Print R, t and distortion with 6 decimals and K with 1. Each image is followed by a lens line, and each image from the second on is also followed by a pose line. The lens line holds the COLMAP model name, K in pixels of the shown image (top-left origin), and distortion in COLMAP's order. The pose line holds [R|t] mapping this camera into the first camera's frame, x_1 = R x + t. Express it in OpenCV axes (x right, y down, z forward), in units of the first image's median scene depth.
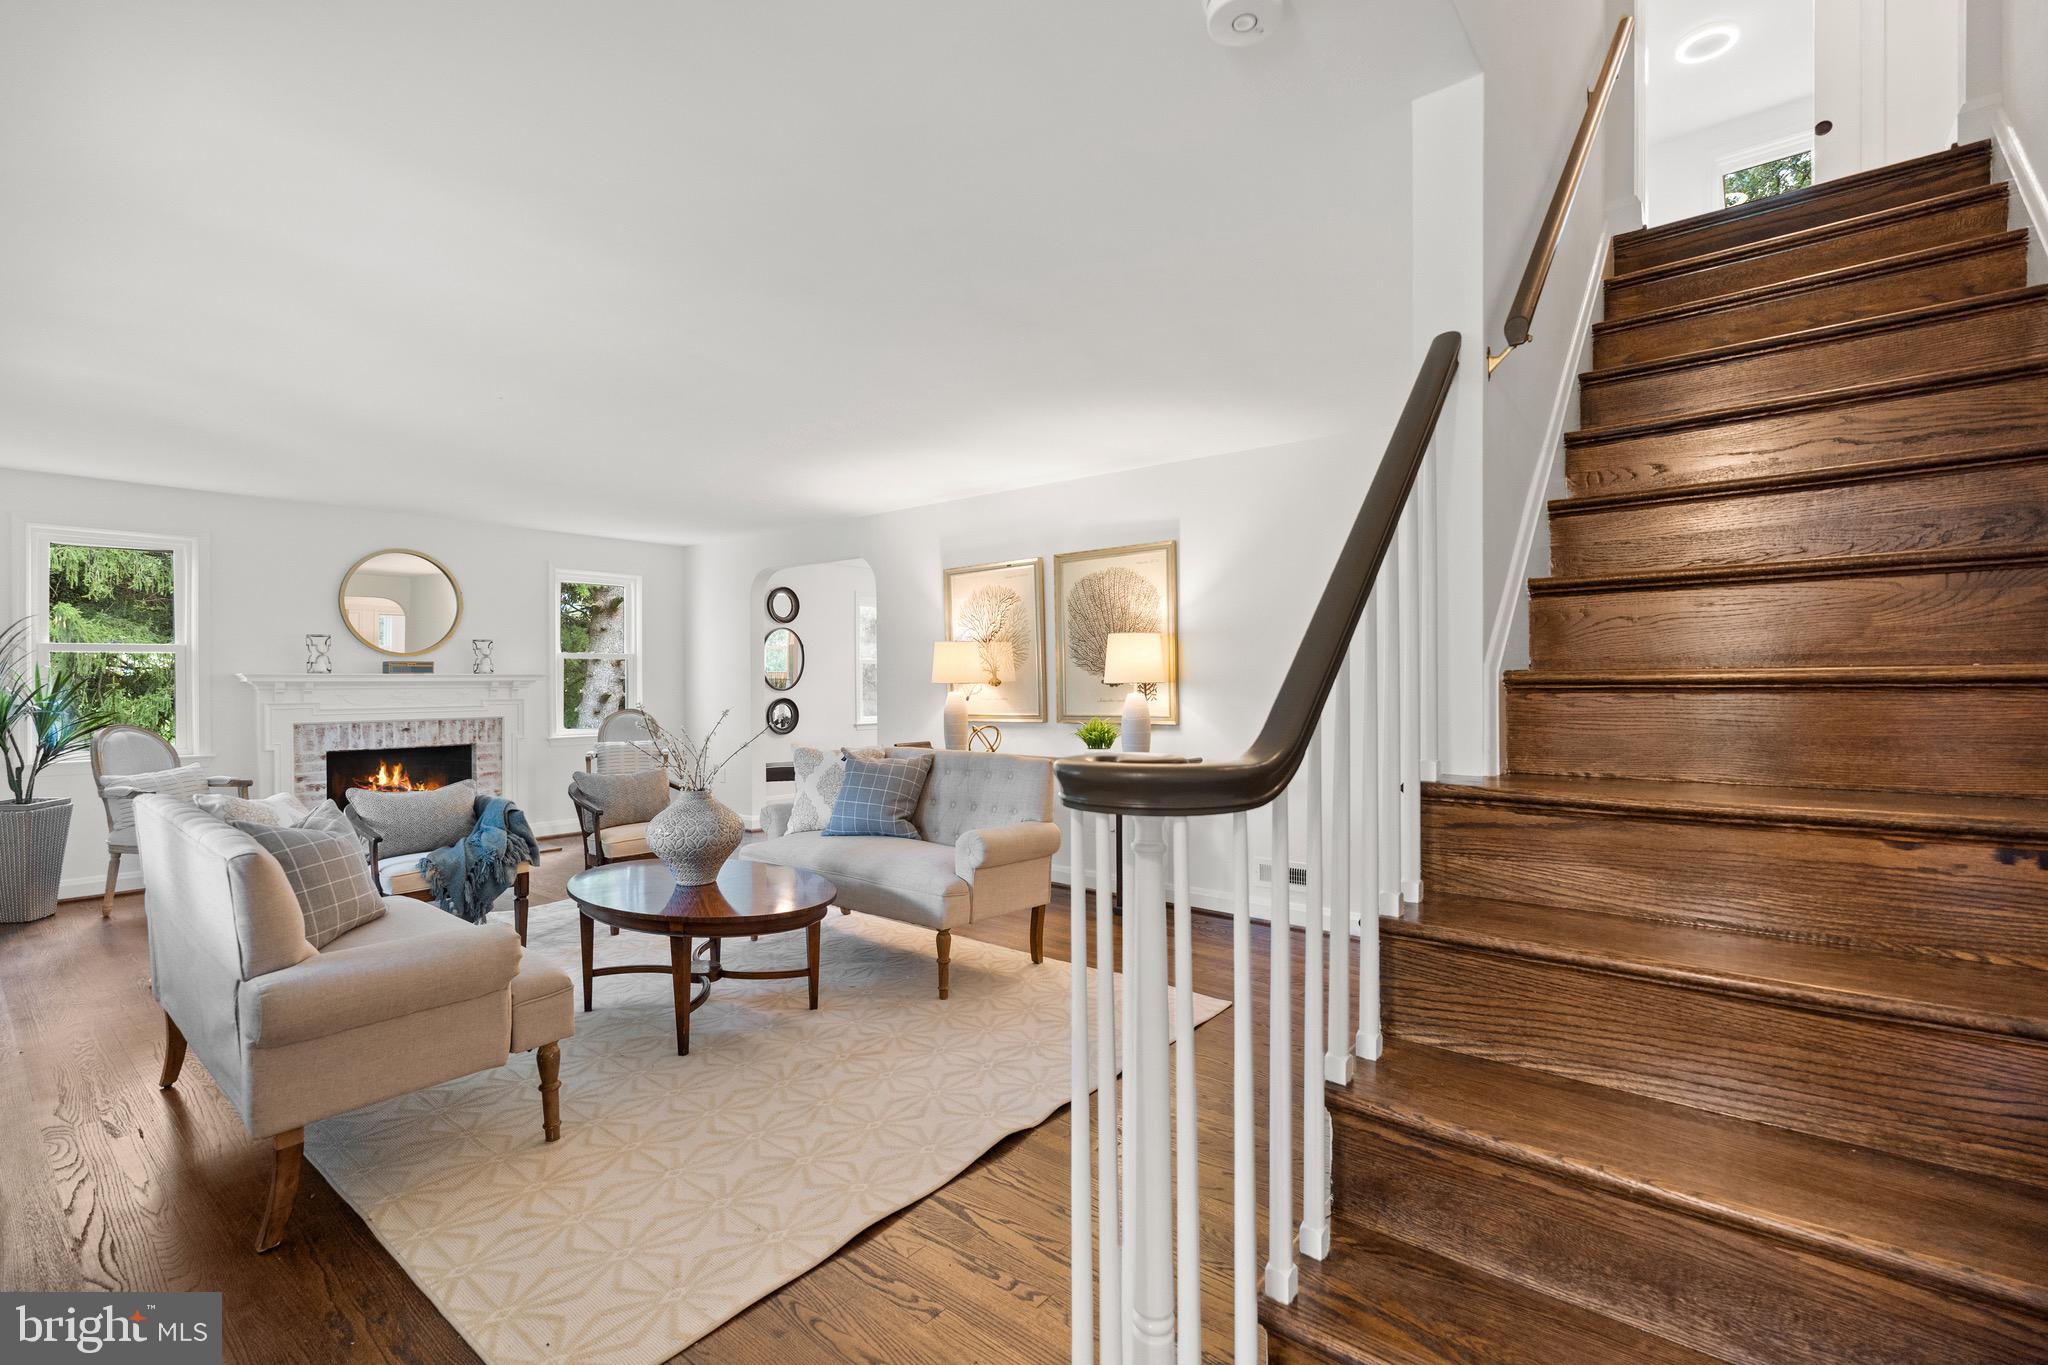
lens RADIAL K [[932.3, 0, 1021.5], [0, 932.3, 678.7], [0, 0, 1]] dist [-0.002583, 0.001798]
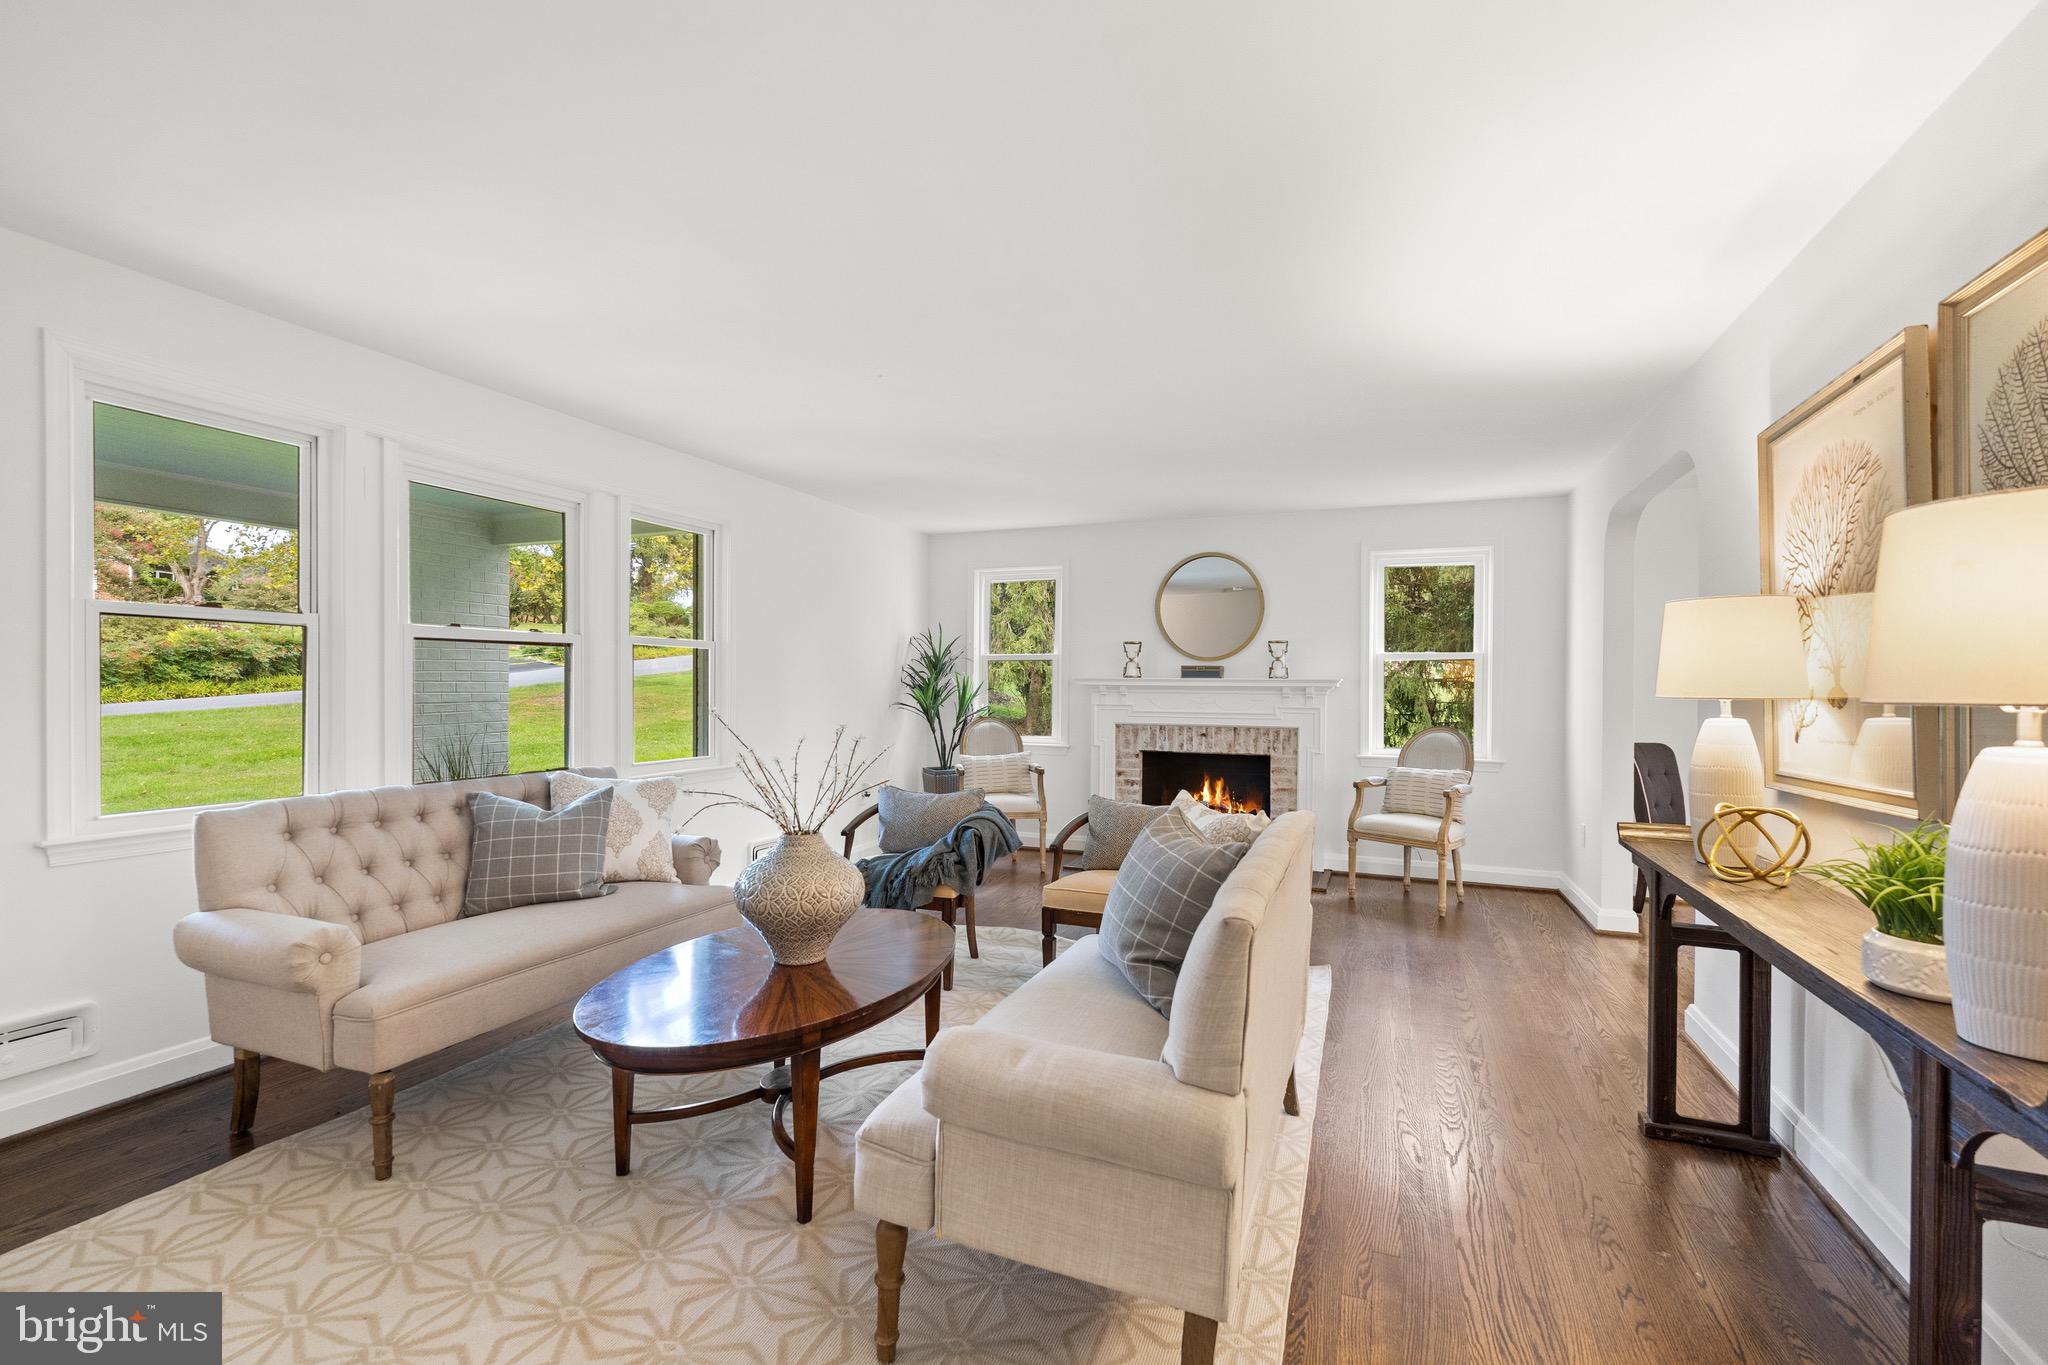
lens RADIAL K [[932.3, 0, 1017.9], [0, 932.3, 688.7], [0, 0, 1]] dist [-0.002583, 0.001798]
pose [[0.300337, 0.013335, -0.953740, 0.220628], [-0.010440, 0.999888, 0.010693, -0.002592], [0.953776, 0.006746, 0.300443, 0.520423]]
